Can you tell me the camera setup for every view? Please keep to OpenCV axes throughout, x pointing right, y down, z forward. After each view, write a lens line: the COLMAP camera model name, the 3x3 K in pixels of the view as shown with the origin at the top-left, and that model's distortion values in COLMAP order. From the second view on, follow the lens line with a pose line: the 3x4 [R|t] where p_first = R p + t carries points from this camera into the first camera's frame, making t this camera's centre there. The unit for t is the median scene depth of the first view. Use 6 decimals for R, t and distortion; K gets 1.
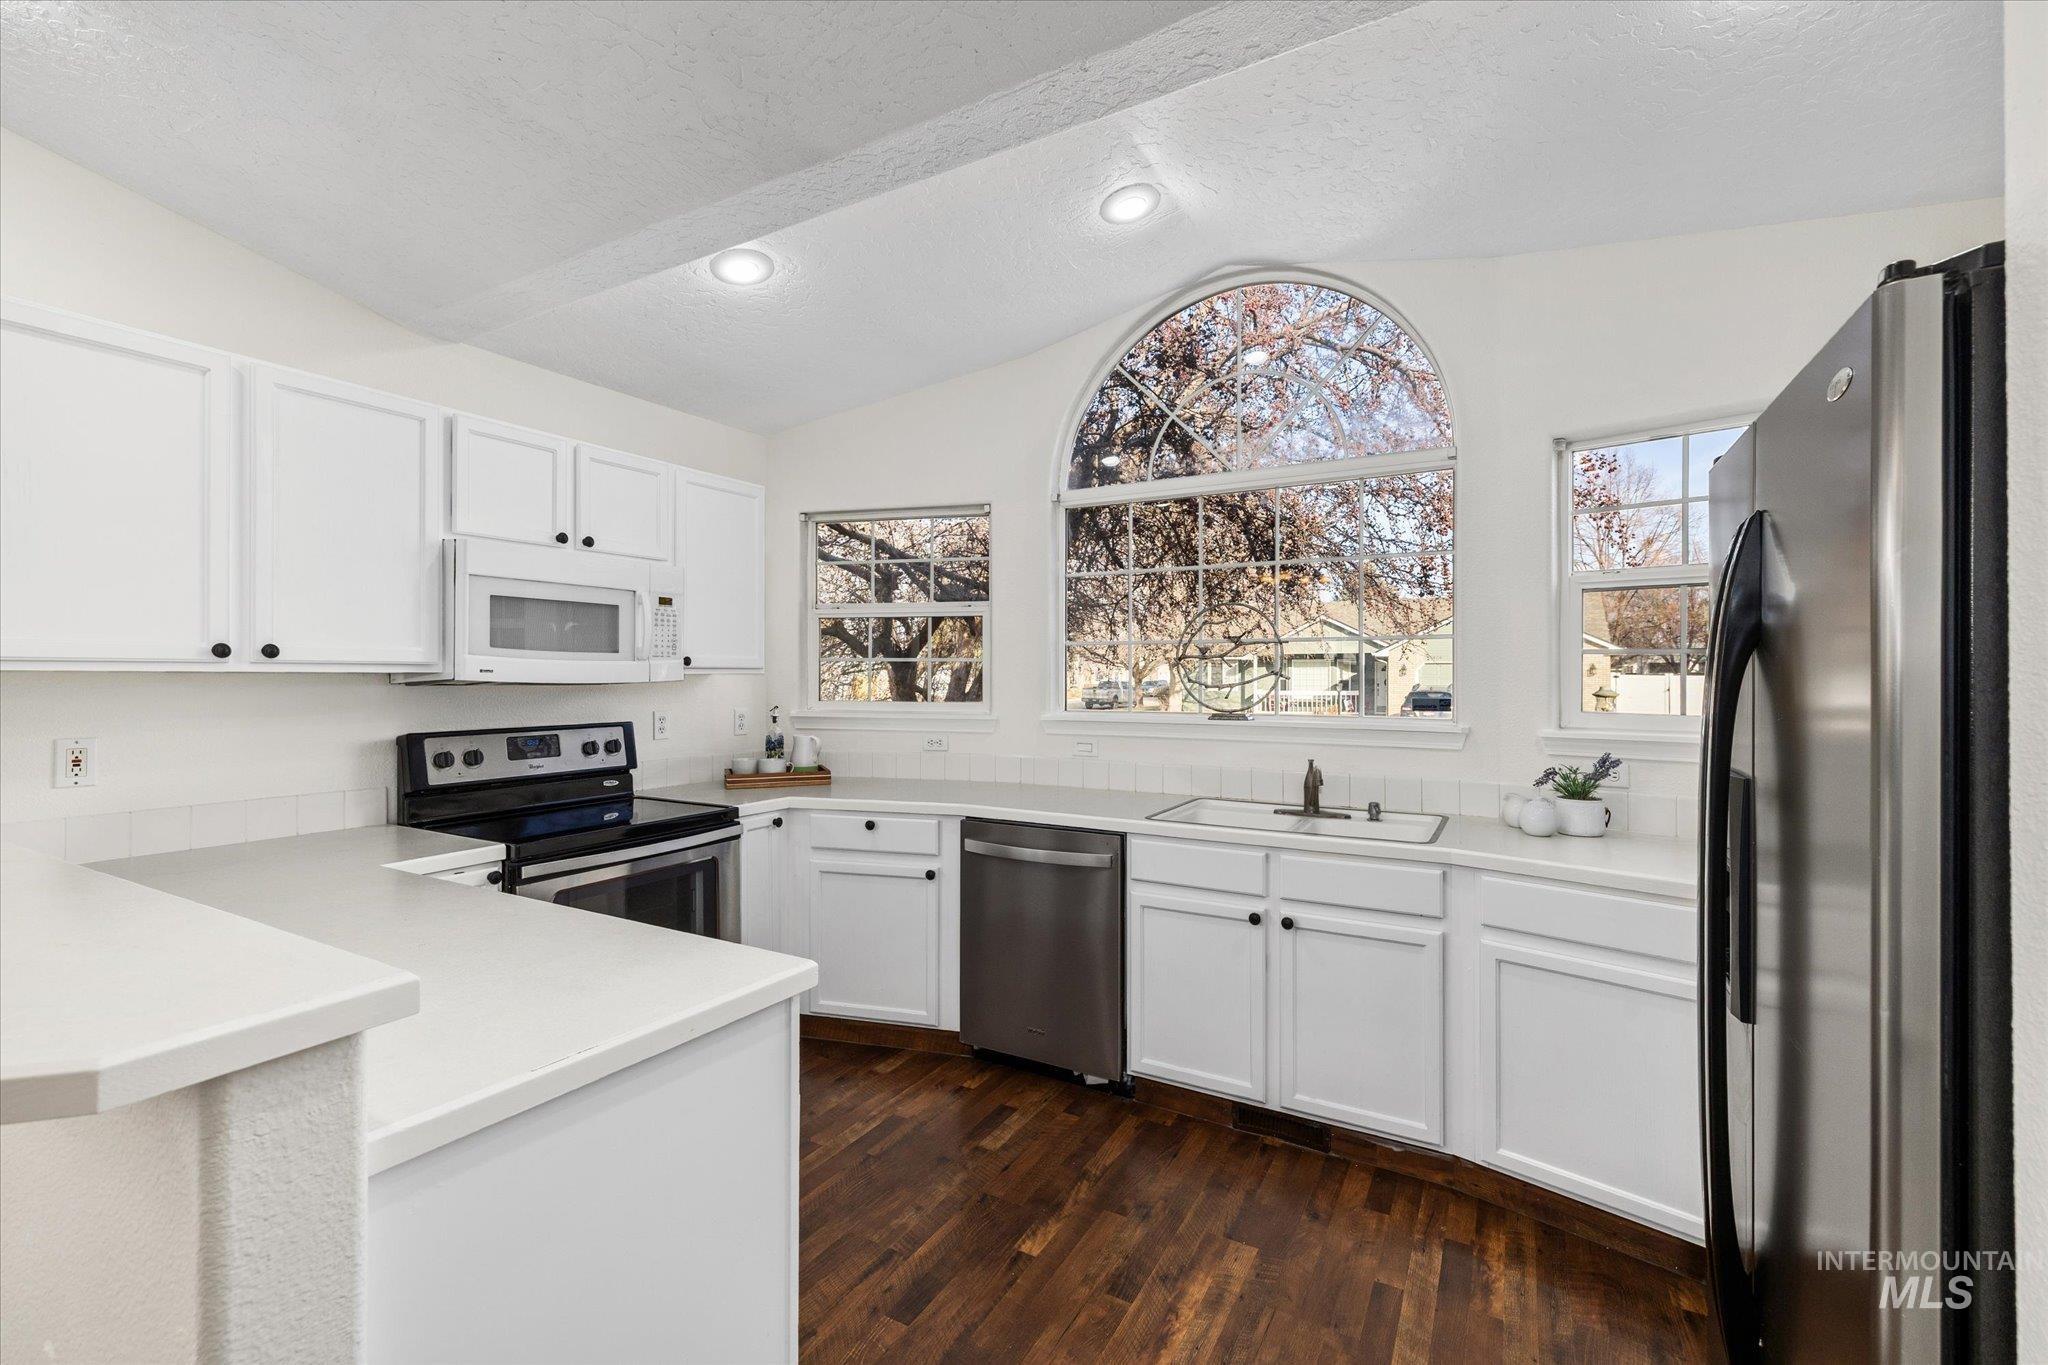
lens RADIAL K [[869.2, 0, 1013.7], [0, 869.2, 669.2], [0, 0, 1]] dist [0.000936, 0.000098]
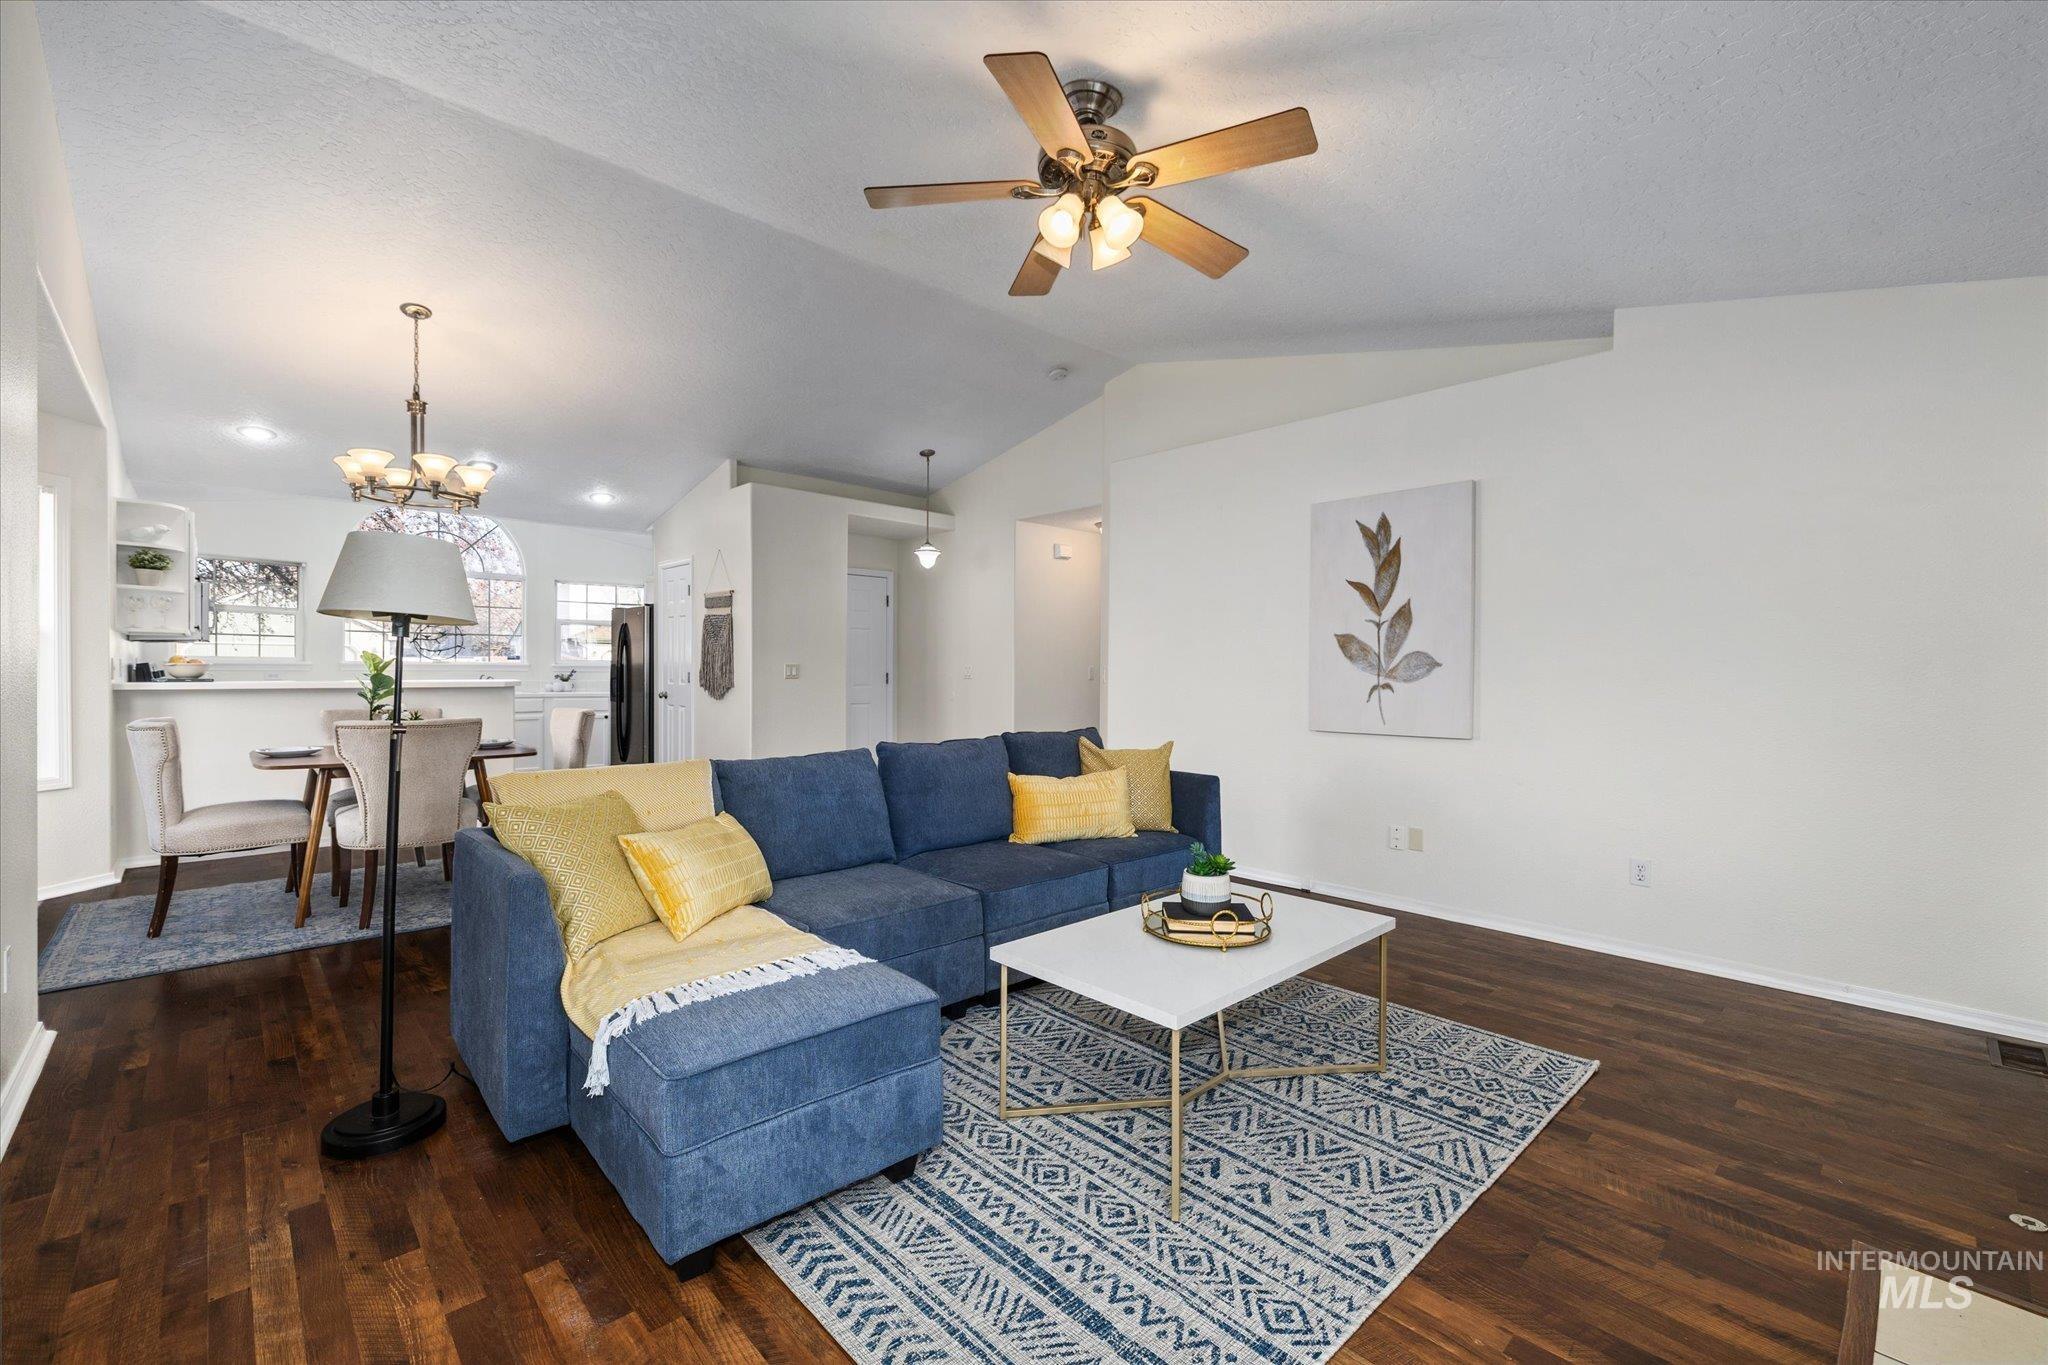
lens RADIAL K [[870.5, 0, 1024.2], [0, 870.5, 678.2], [0, 0, 1]] dist [0.001204, 0.000021]
pose [[0.290859, -0.010869, 0.956704, -2.033699], [-0.015771, 0.999745, 0.016153, 0.038524], [-0.956636, -0.019786, 0.290614, -1.694106]]
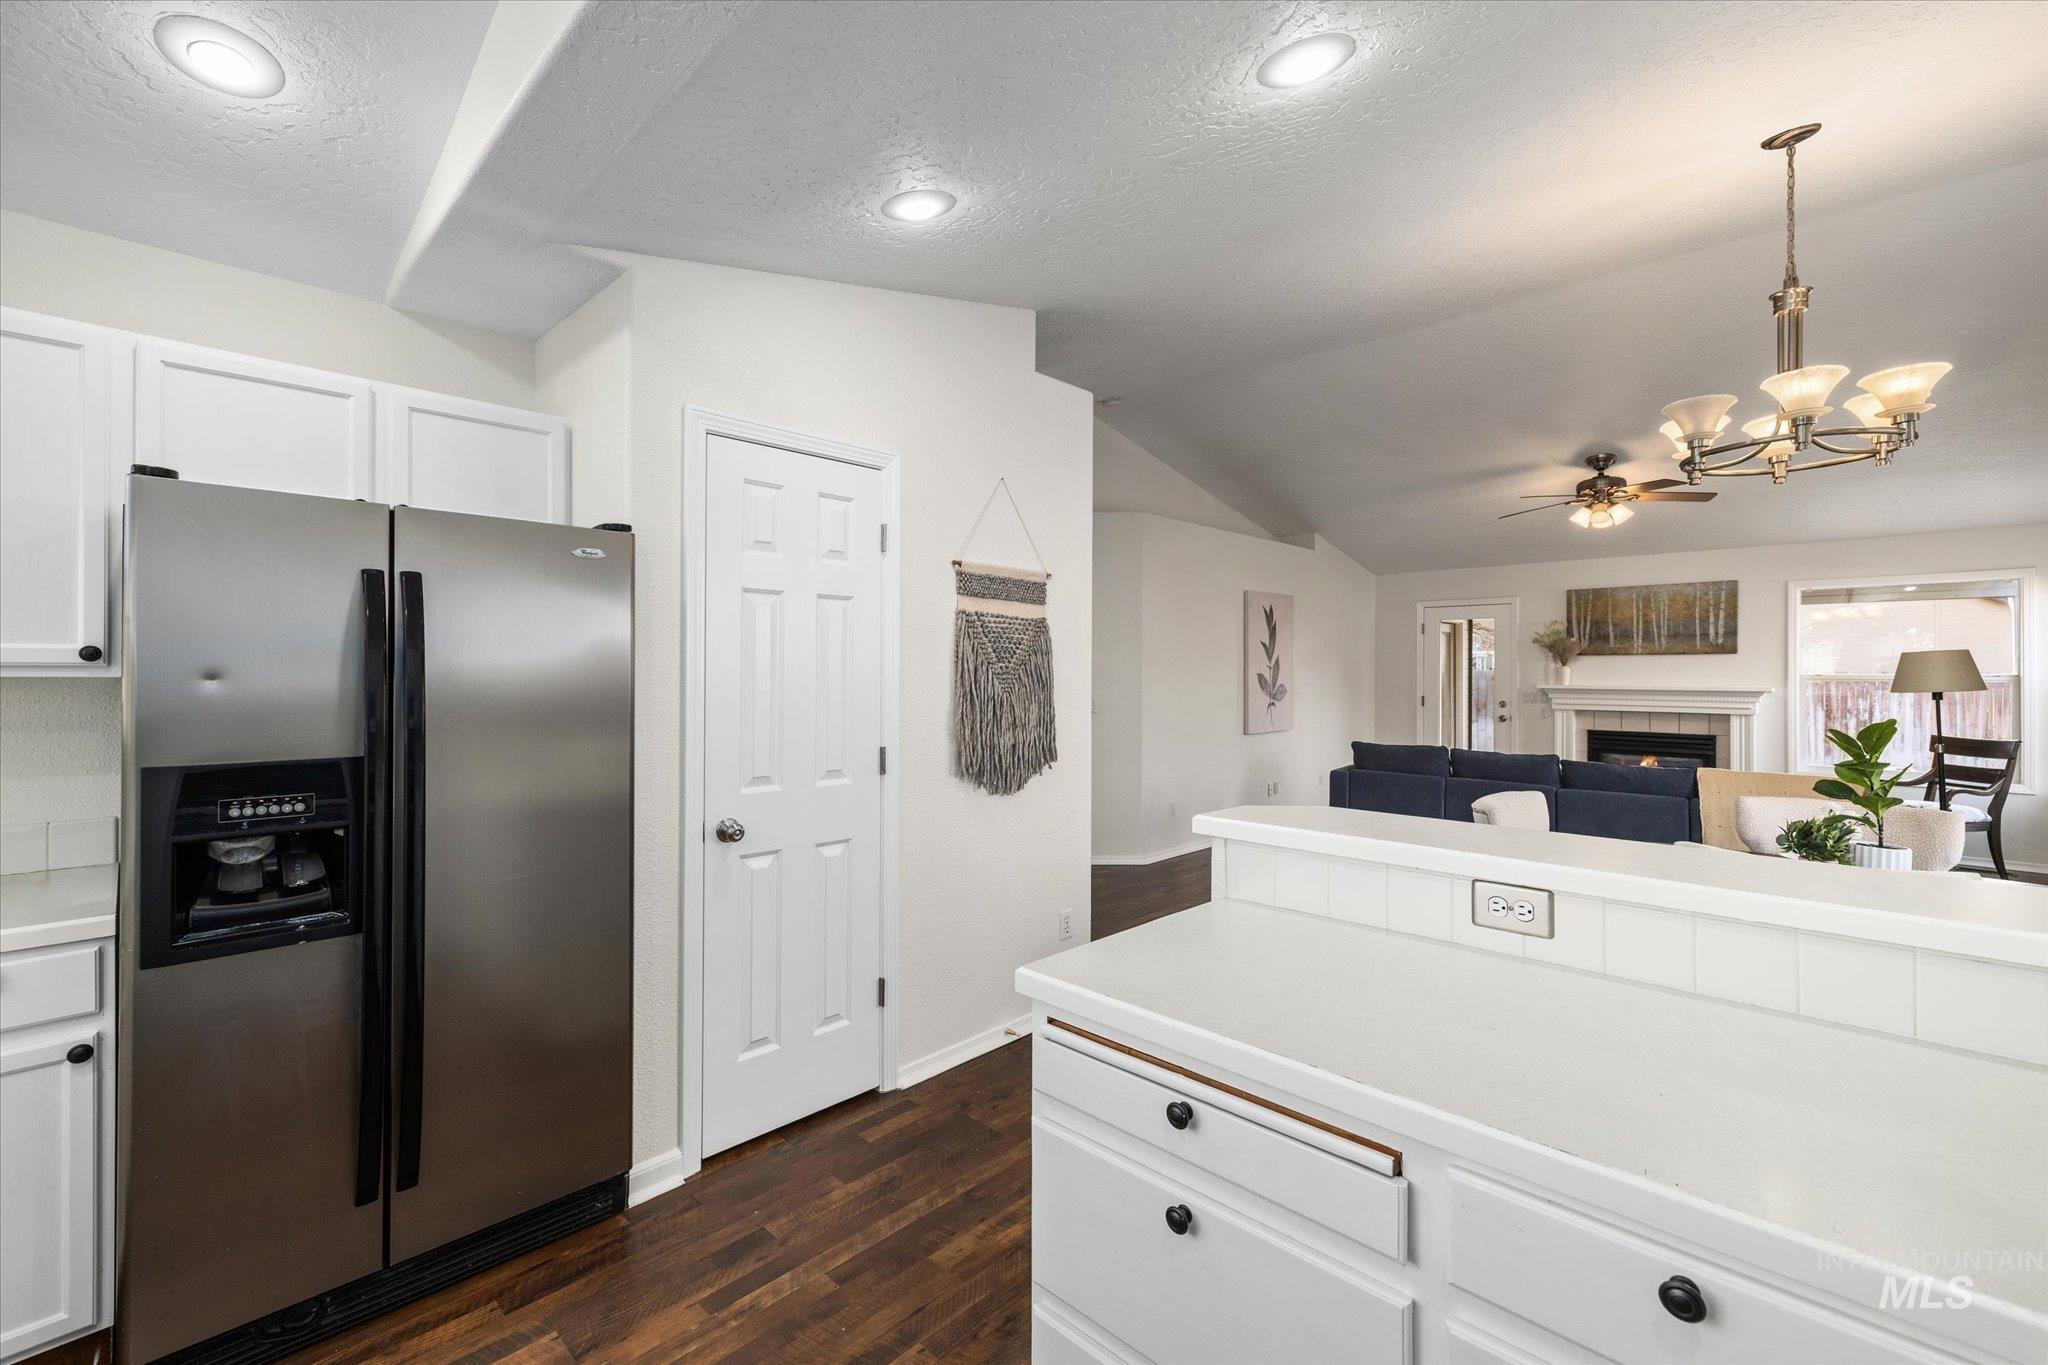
lens RADIAL K [[861.5, 0, 1018.4], [0, 861.5, 670.9], [0, 0, 1]] dist [0.002368, 0.000303]
pose [[-0.969297, -0.002592, 0.245881, -0.232007], [-0.005522, 0.999922, -0.011225, -0.000341], [-0.245832, -0.012239, -0.969235, 0.969549]]
